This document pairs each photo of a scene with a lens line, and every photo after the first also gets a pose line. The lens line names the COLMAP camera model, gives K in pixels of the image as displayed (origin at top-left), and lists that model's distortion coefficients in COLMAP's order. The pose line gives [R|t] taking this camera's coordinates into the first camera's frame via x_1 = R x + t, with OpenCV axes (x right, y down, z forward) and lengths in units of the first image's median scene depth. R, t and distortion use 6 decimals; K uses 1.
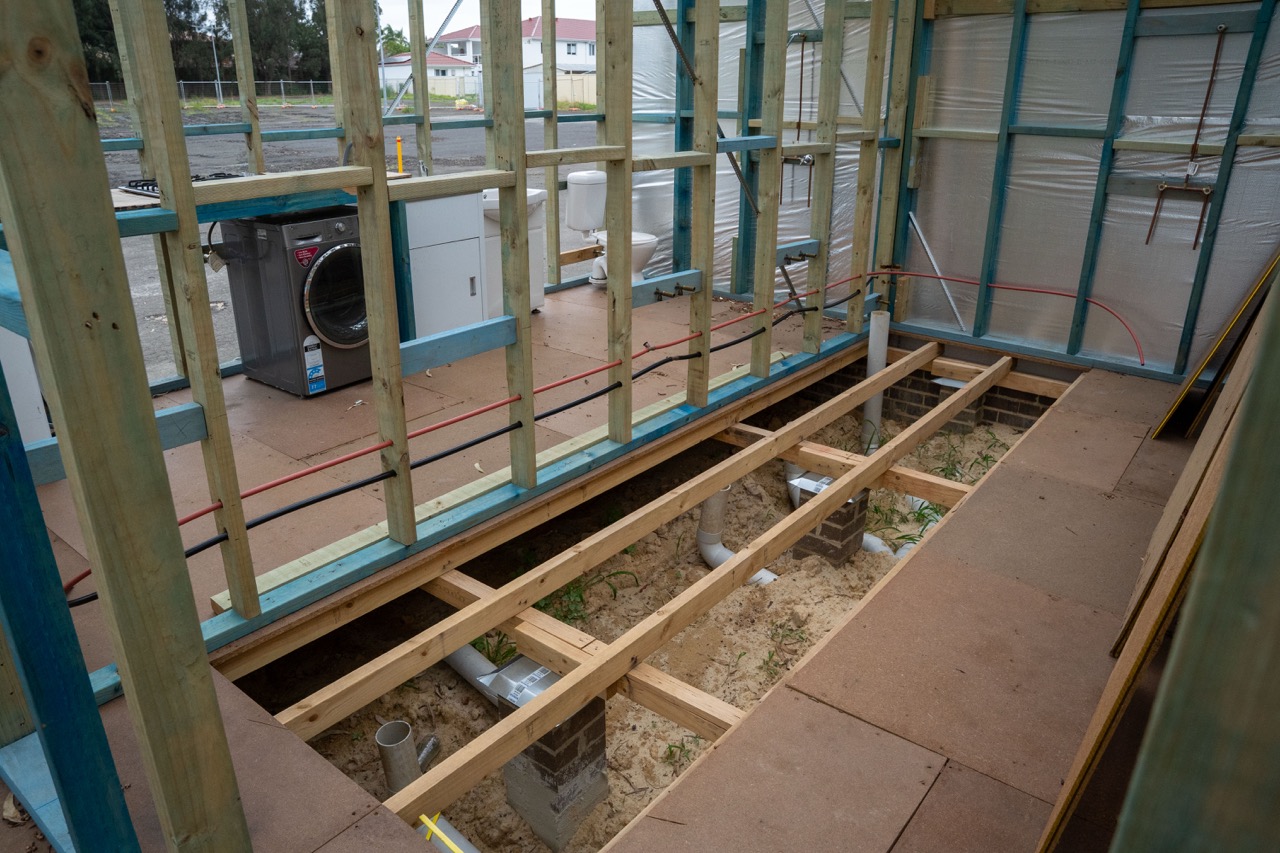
lens RADIAL K [[886.2, 0, 640.0], [0, 886.2, 426.5], [0, 0, 1]] dist [-0.140770, 0.088357]
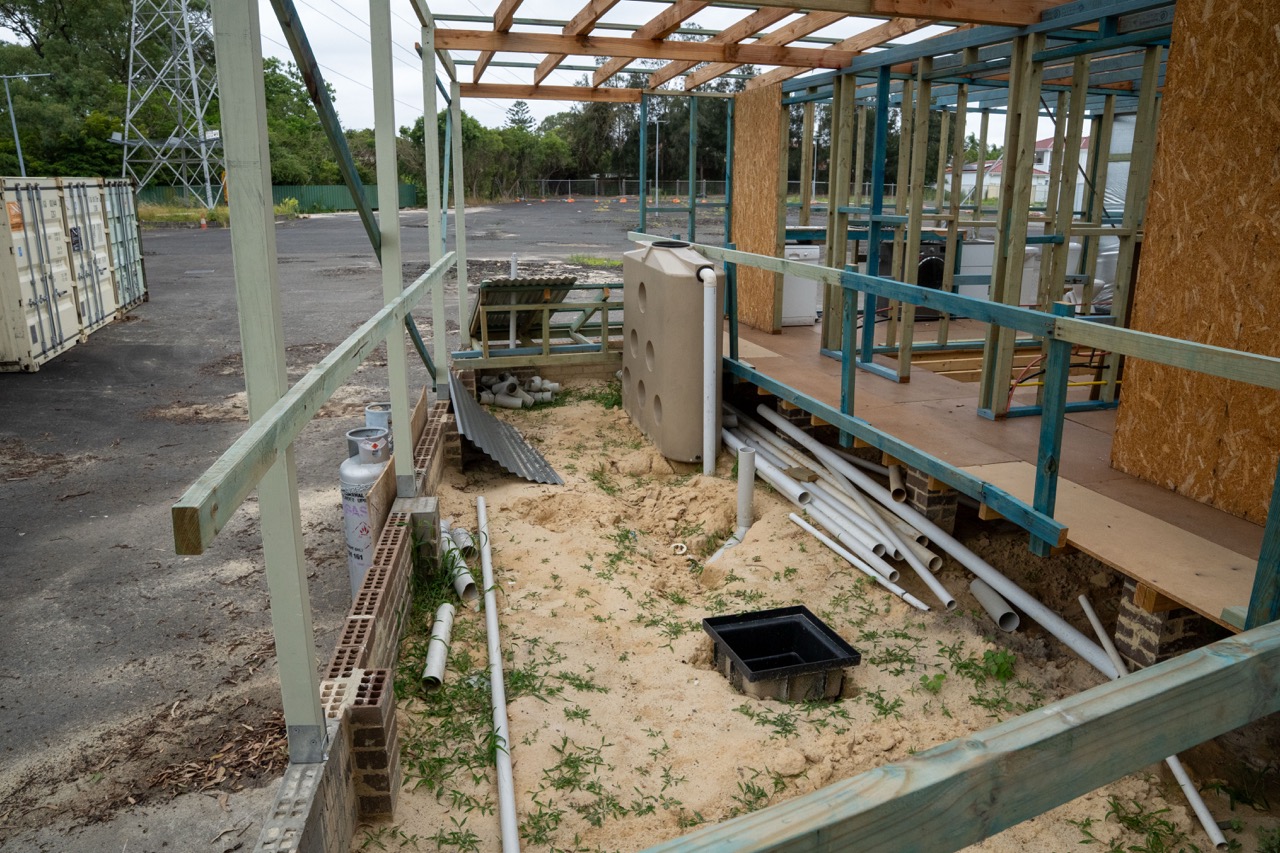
lens RADIAL K [[886.2, 0, 640.0], [0, 886.2, 426.5], [0, 0, 1]] dist [-0.140770, 0.088357]
pose [[0.818984, 0.146193, -0.554881, 0.035483], [-0.206757, 0.977229, -0.047698, 0.048370], [0.535272, 0.153789, 0.830561, -0.121797]]
